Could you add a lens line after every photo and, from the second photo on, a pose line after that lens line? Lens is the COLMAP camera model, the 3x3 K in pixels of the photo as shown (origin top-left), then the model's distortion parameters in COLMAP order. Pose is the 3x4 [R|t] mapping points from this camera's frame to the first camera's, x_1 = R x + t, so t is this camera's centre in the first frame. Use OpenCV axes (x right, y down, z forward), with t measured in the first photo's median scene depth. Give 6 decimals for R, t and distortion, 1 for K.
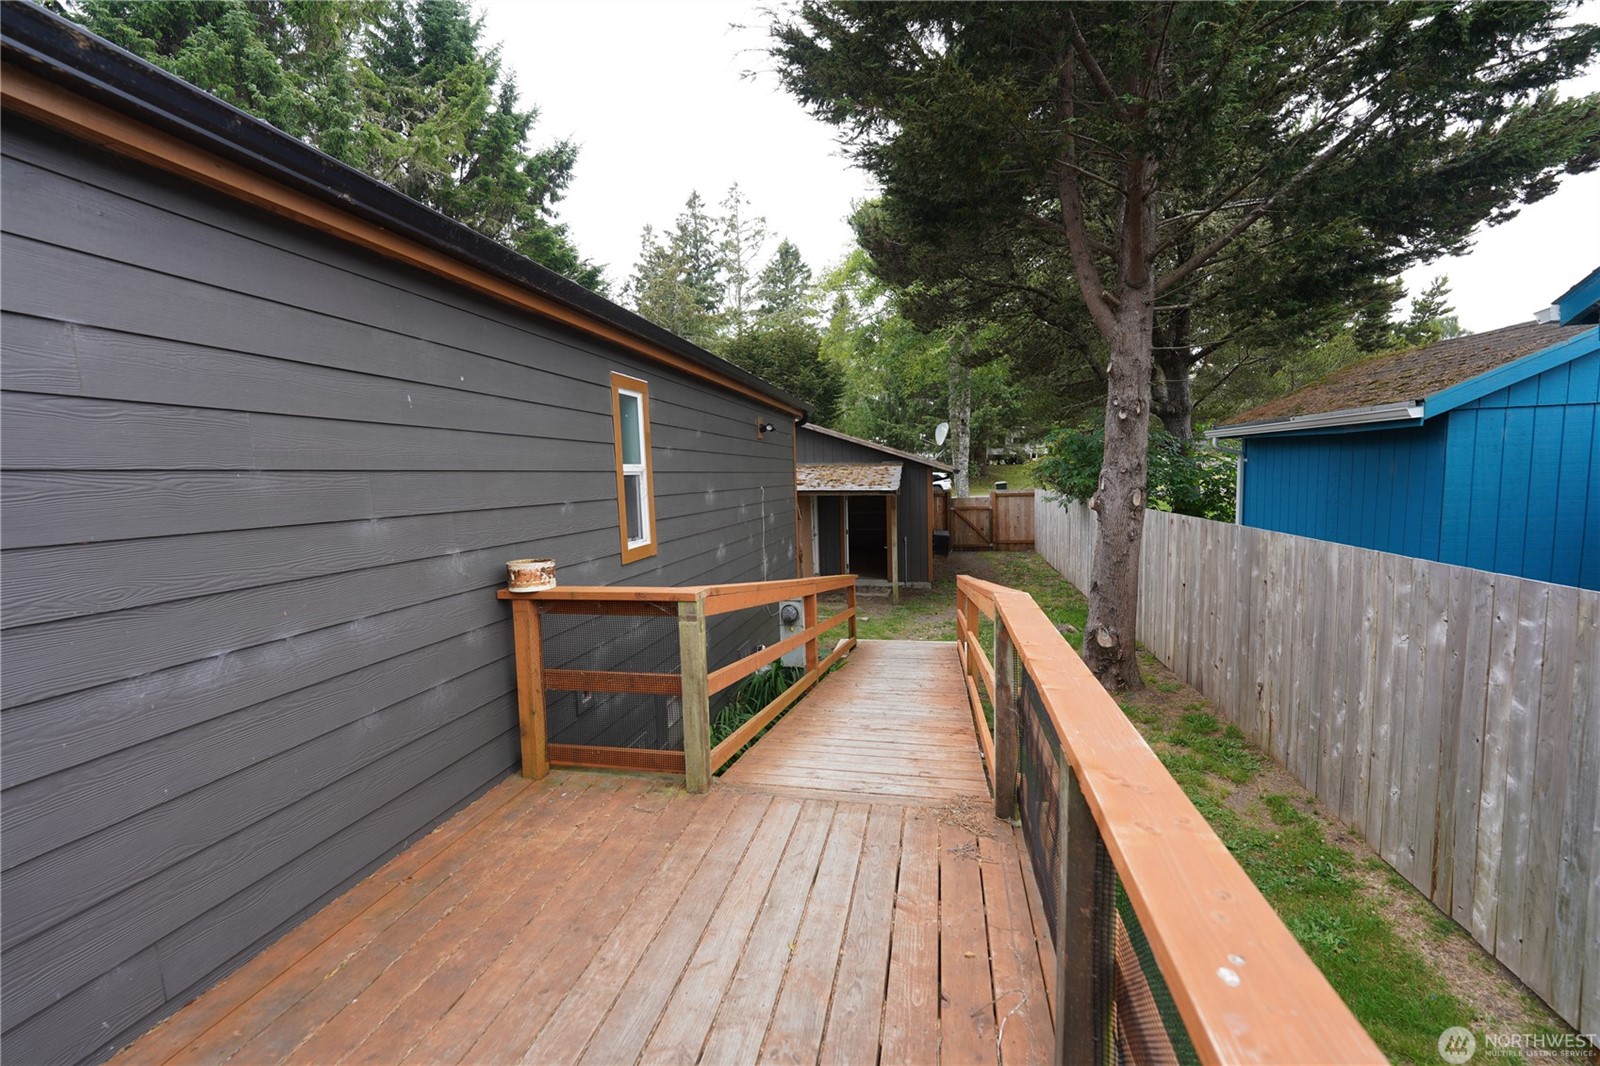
lens RADIAL K [[647.2, 0, 801.5], [0, 647.2, 538.8], [0, 0, 1]] dist [-0.007331, -0.003116]
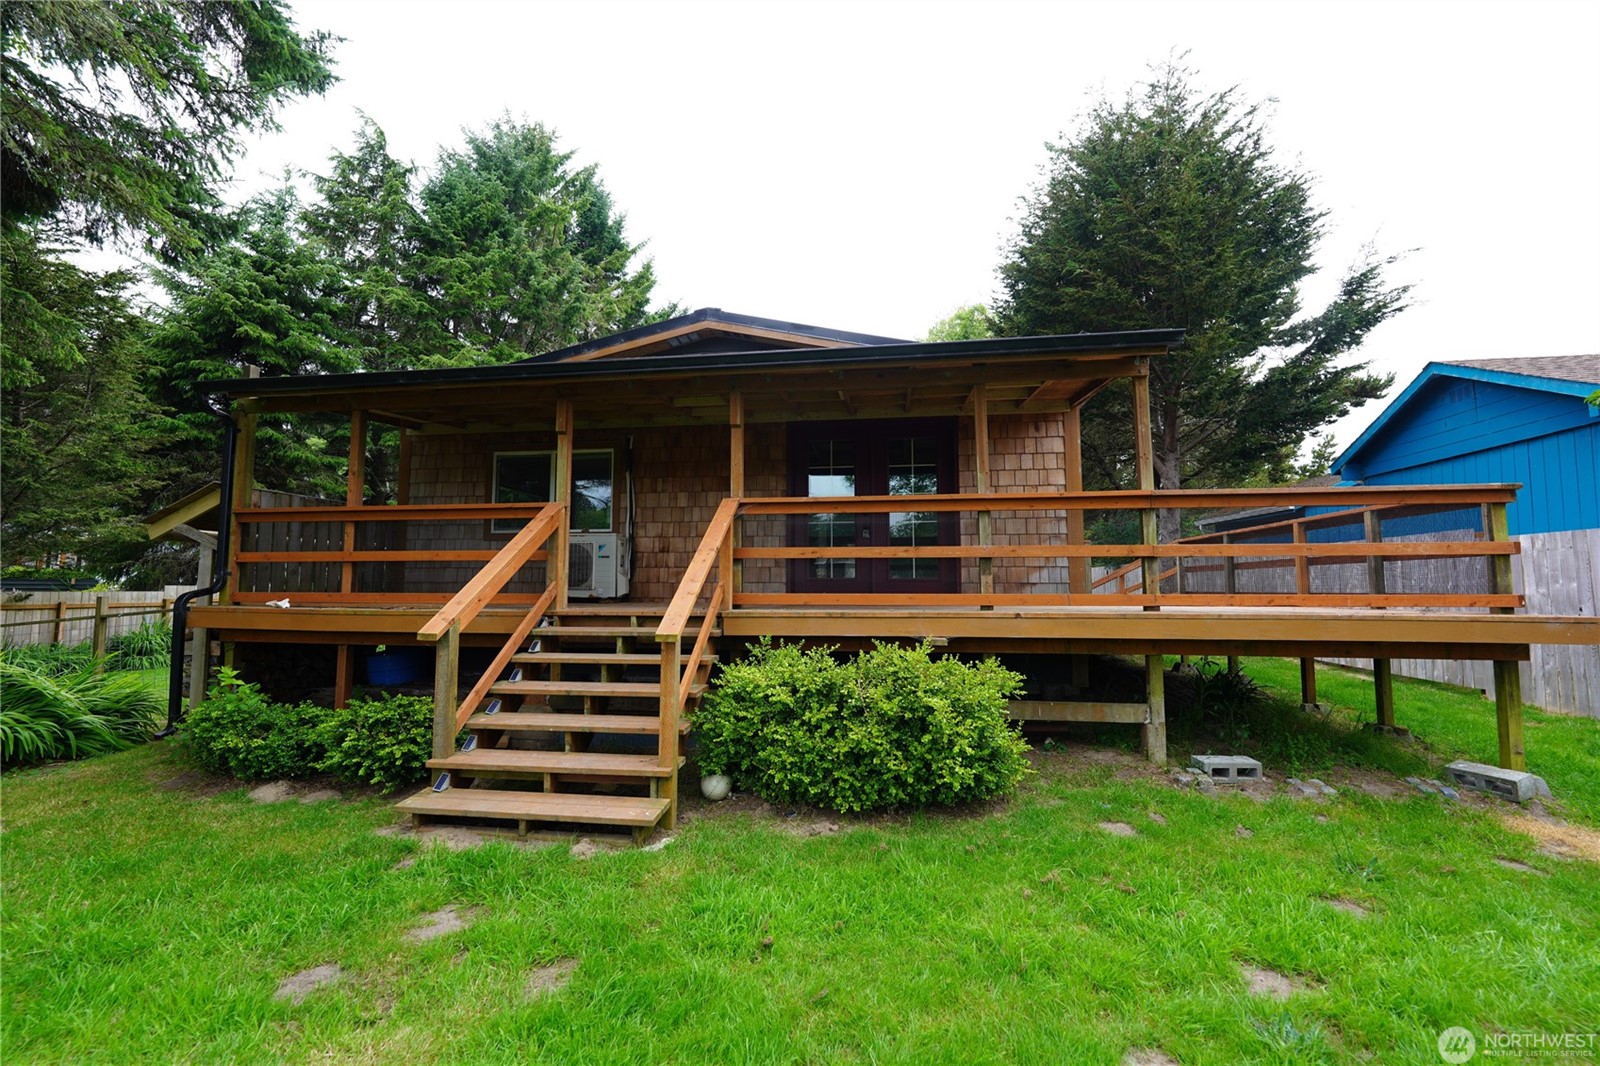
lens RADIAL K [[647.2, 0, 796.6], [0, 647.2, 529.7], [0, 0, 1]] dist [-0.007331, -0.003116]
pose [[0.998110, 0.038053, 0.048261, -0.244744], [-0.028724, 0.983054, -0.181054, 0.091235], [-0.054333, 0.179325, 0.982288, -0.304586]]
